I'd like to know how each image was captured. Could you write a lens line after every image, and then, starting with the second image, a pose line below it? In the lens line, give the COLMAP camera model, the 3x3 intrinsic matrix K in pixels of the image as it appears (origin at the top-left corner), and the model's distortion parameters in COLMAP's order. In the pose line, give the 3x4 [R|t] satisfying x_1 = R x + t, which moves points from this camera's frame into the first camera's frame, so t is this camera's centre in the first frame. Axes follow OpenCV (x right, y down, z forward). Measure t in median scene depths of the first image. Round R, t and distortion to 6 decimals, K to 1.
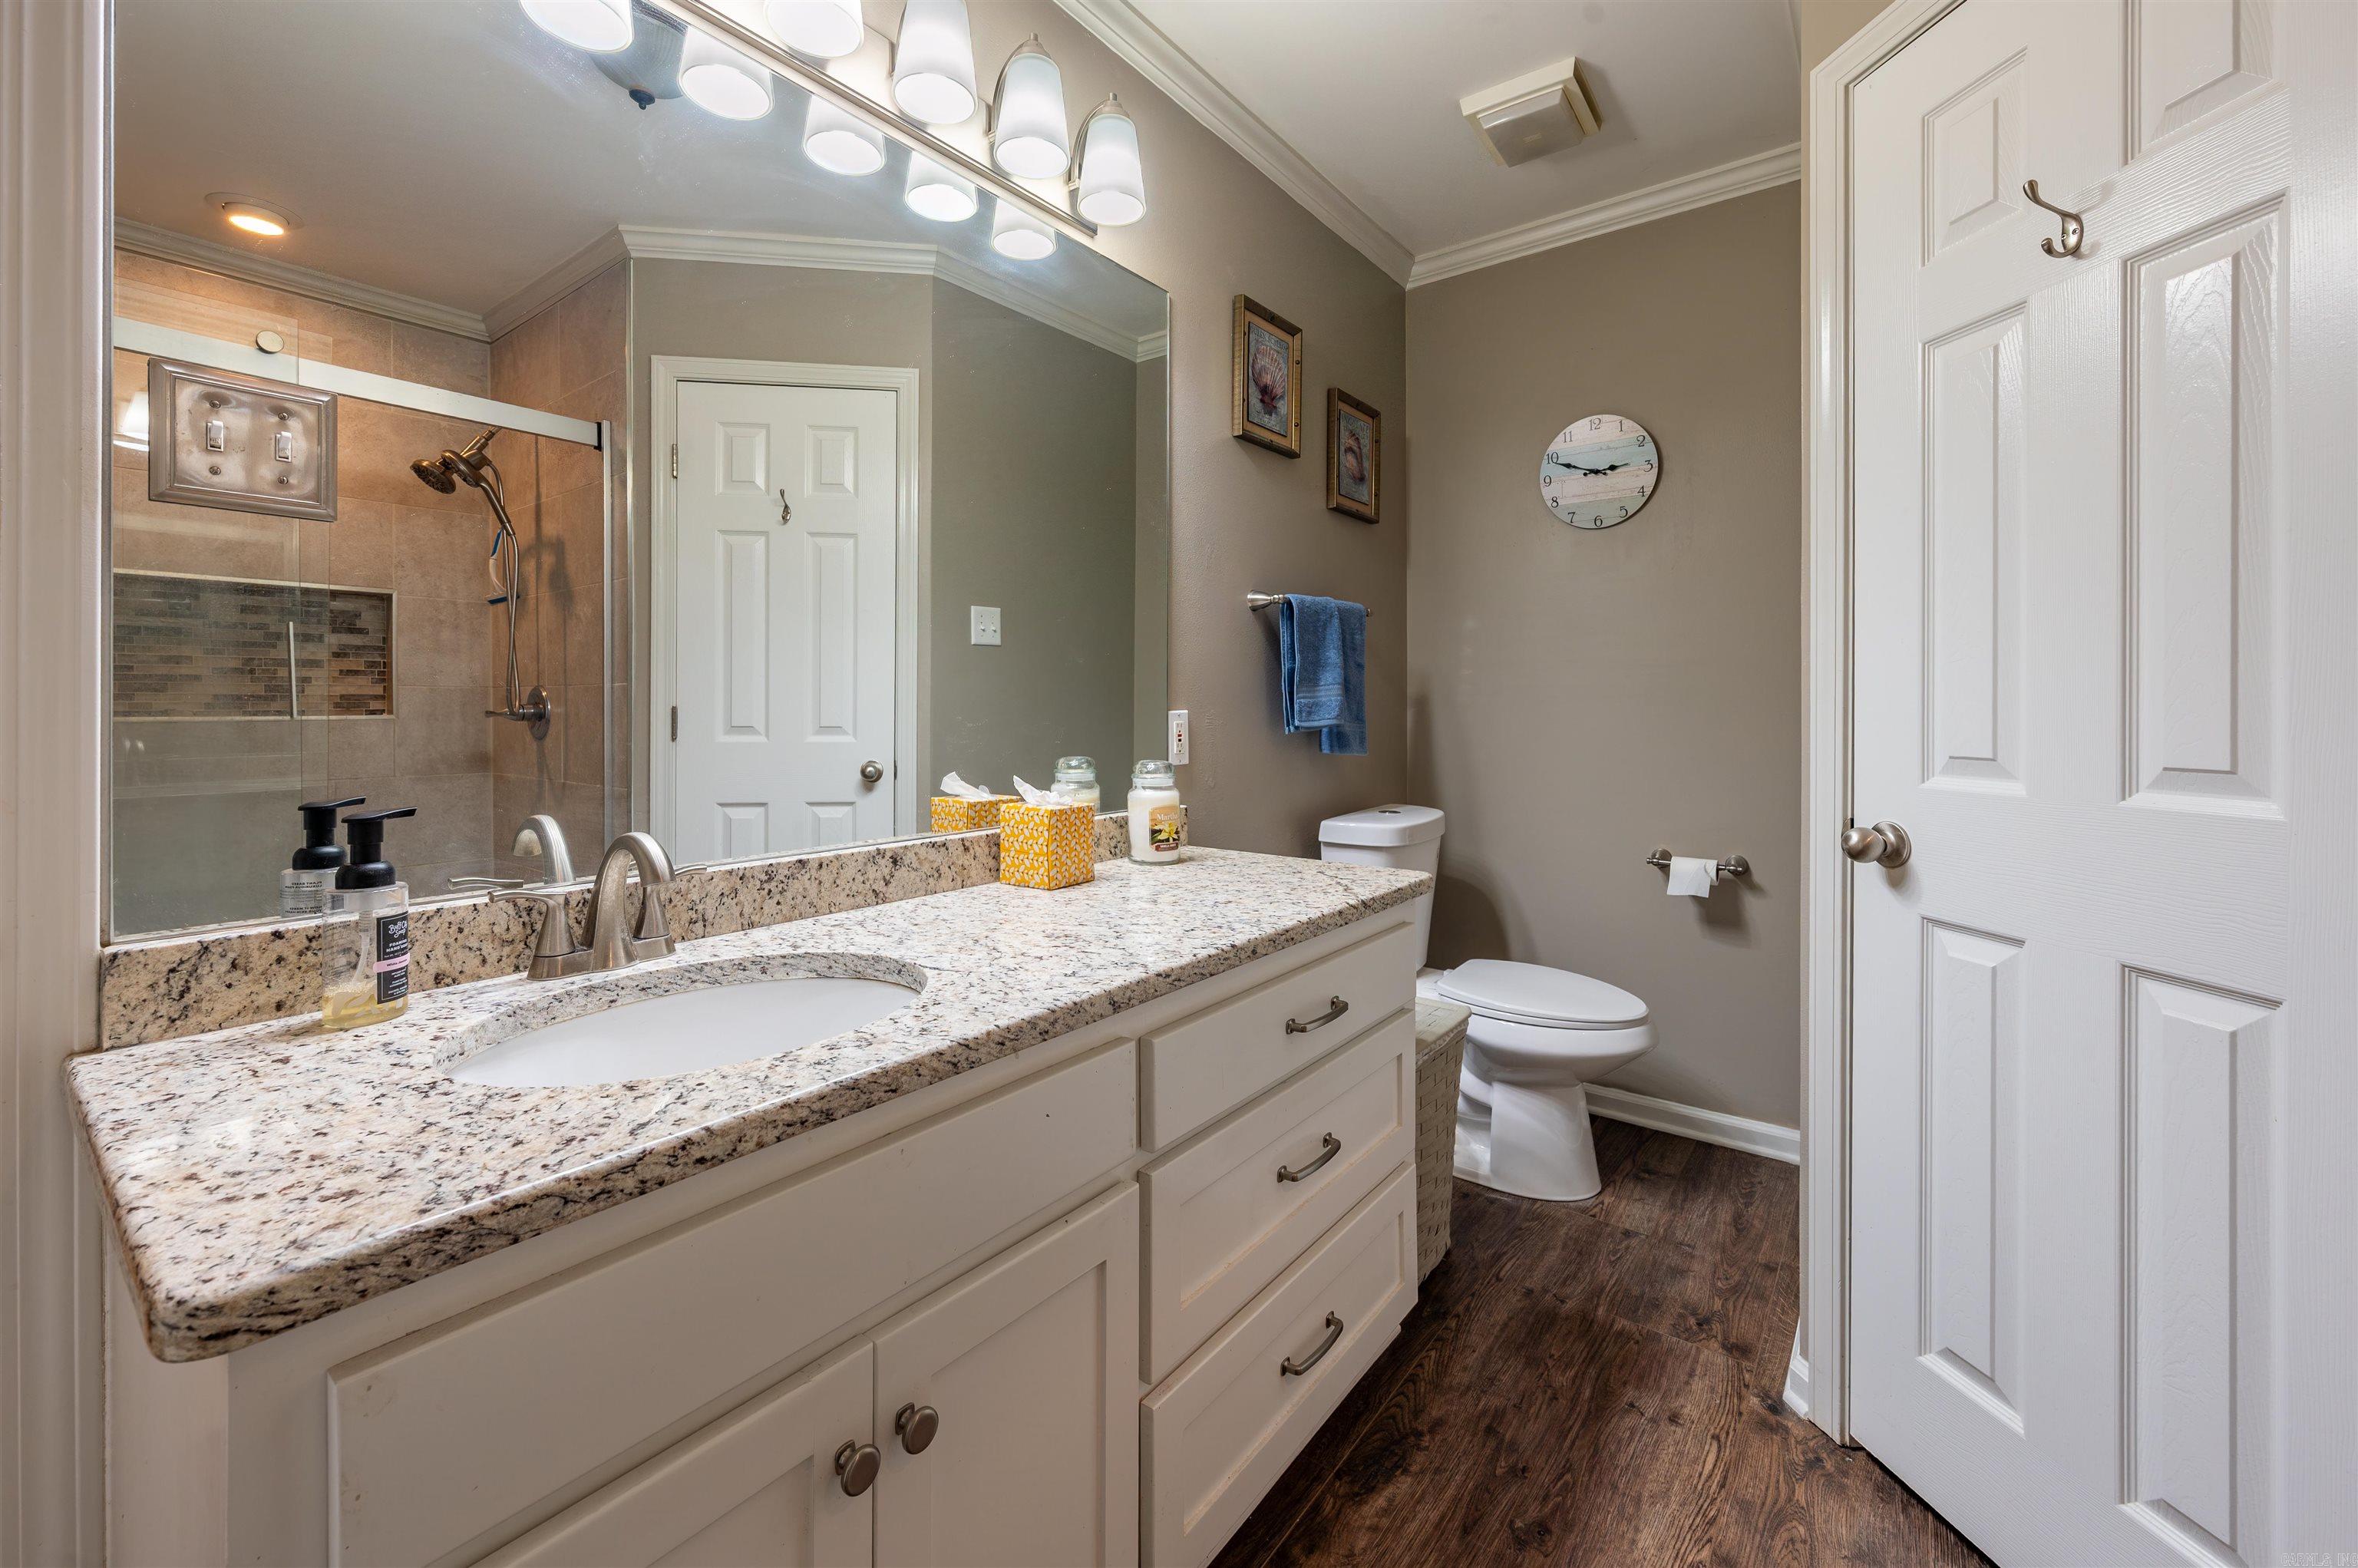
lens RADIAL K [[963.7, 0, 1180.0], [0, 963.7, 691.8], [0, 0, 1]] dist [0.000250, 0.000028]
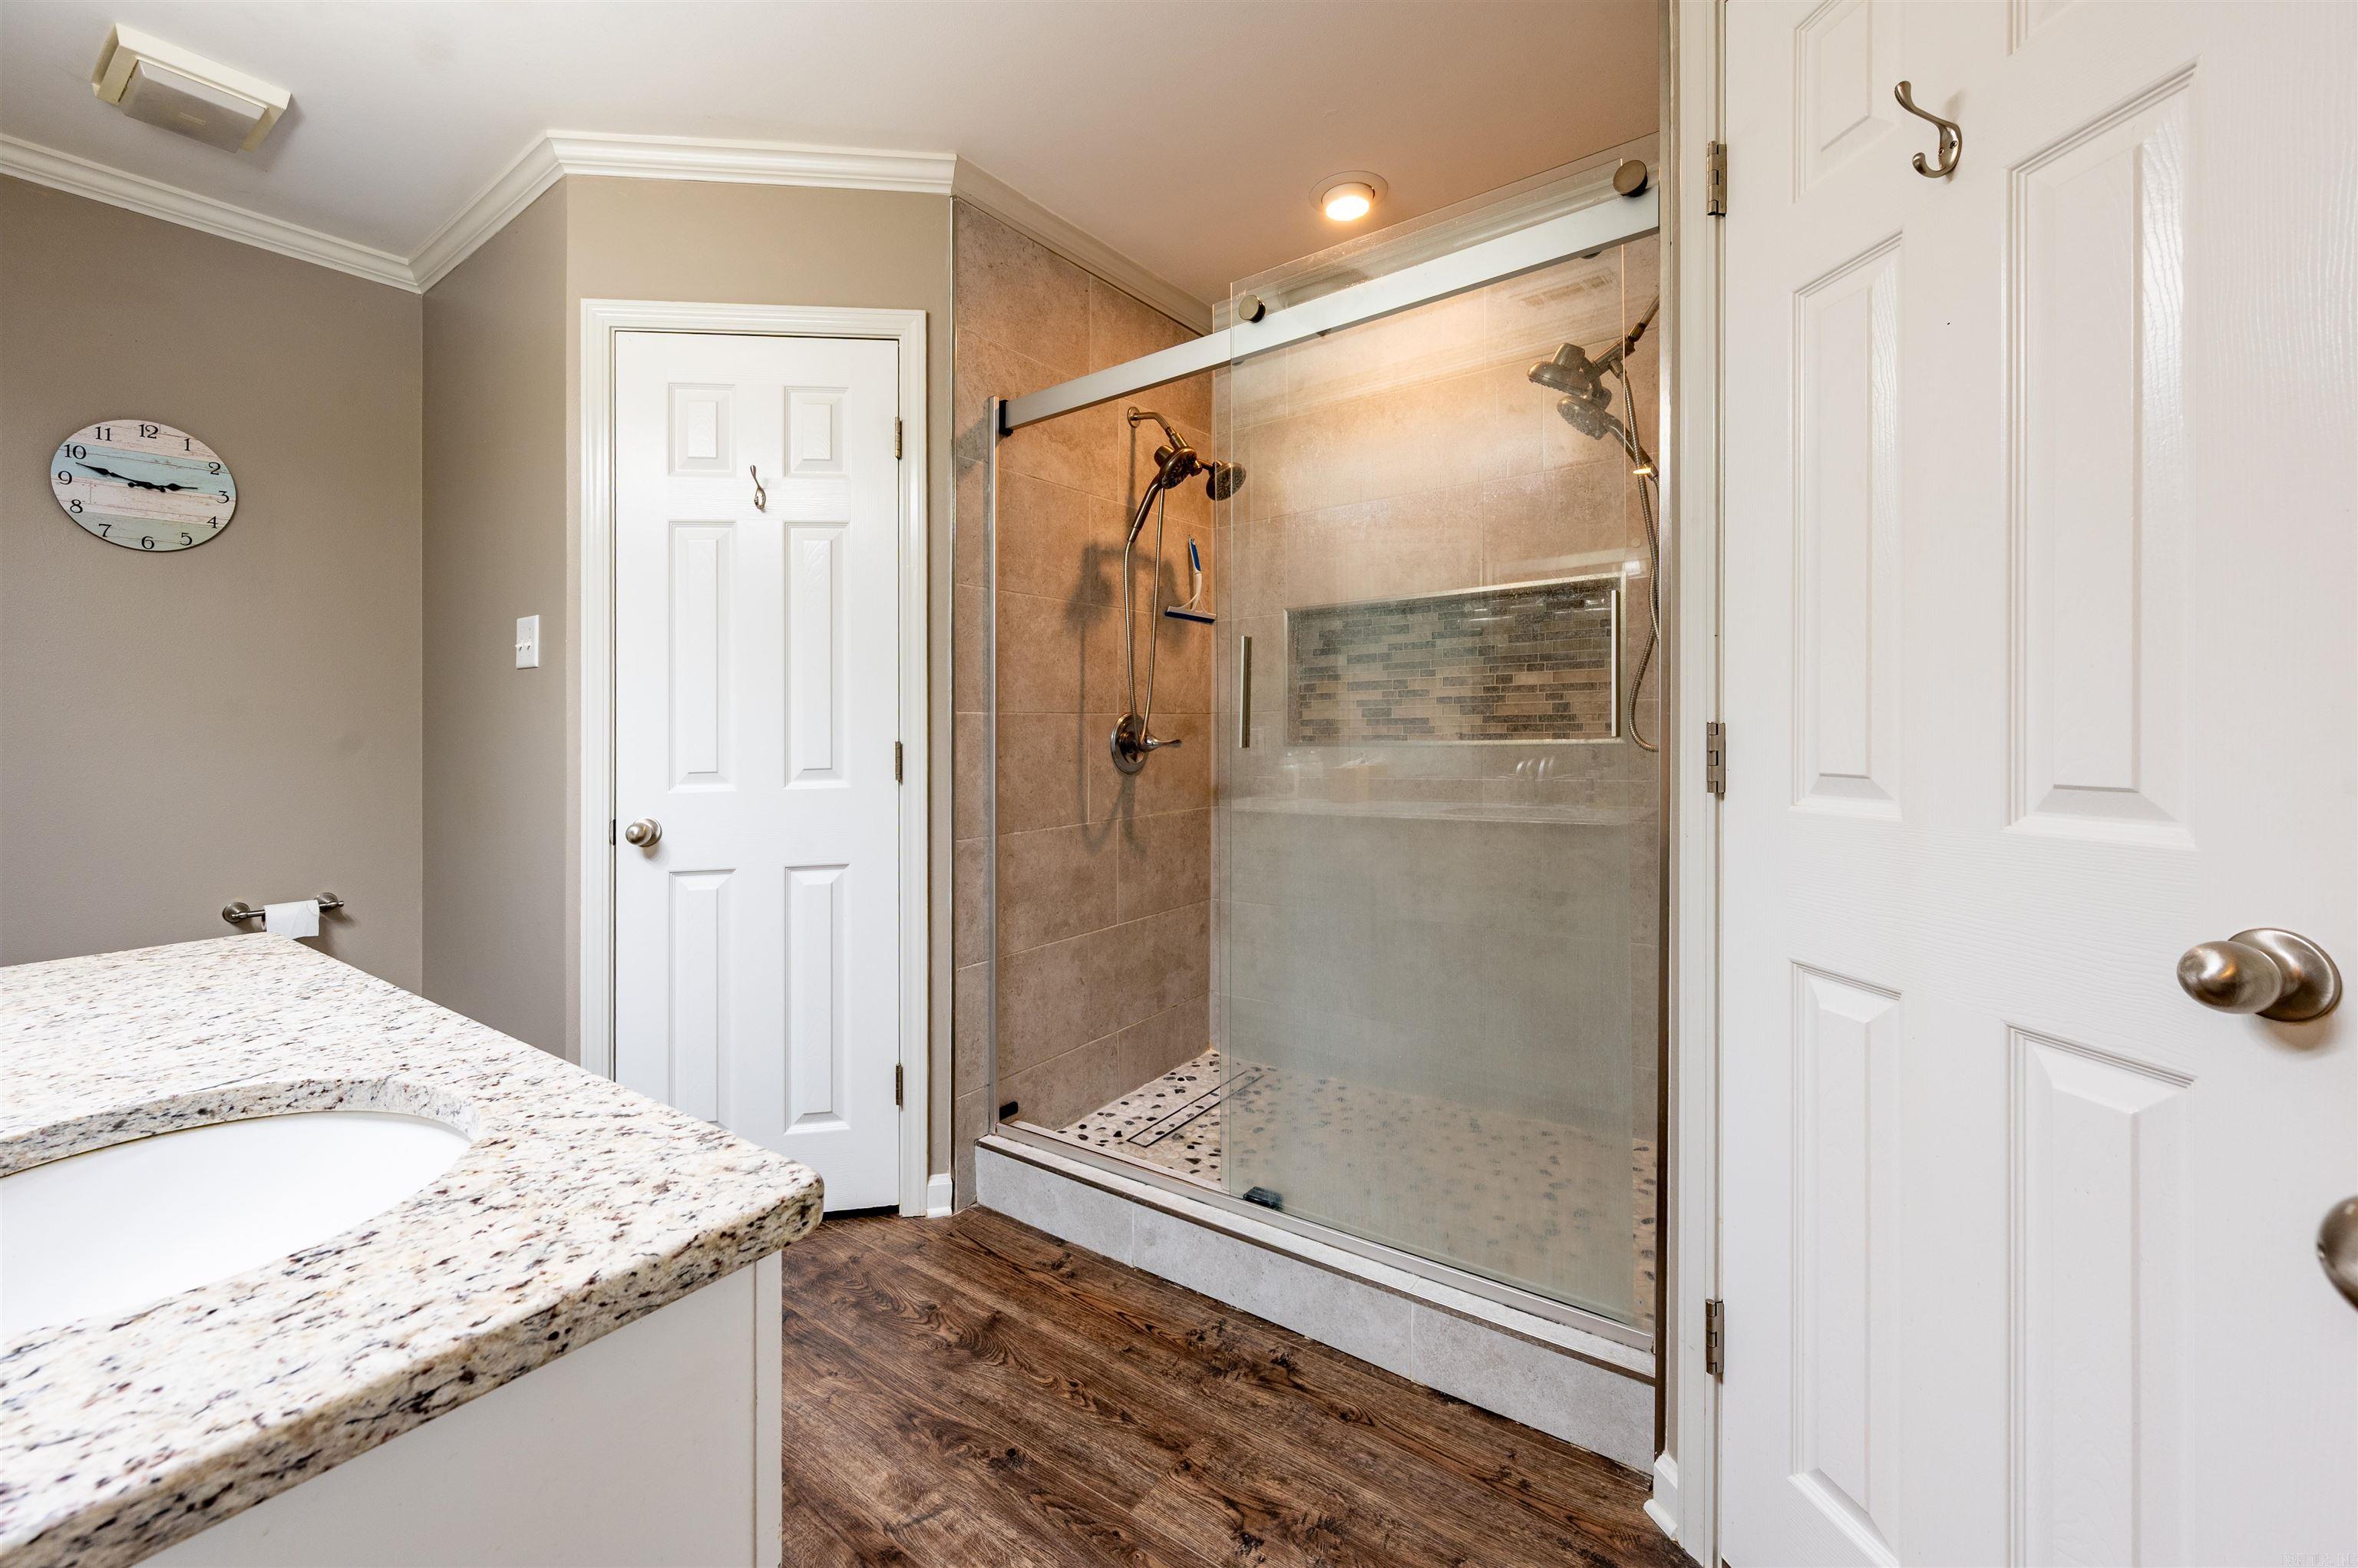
lens RADIAL K [[950.9, 0, 1169.7], [0, 950.9, 722.4], [0, 0, 1]] dist [-0.000267, 0.000035]
pose [[-0.026281, 0.009160, 0.999613, -0.822757], [0.007220, 0.999934, -0.008973, 0.000305], [-0.999629, 0.006981, -0.026345, 0.182979]]
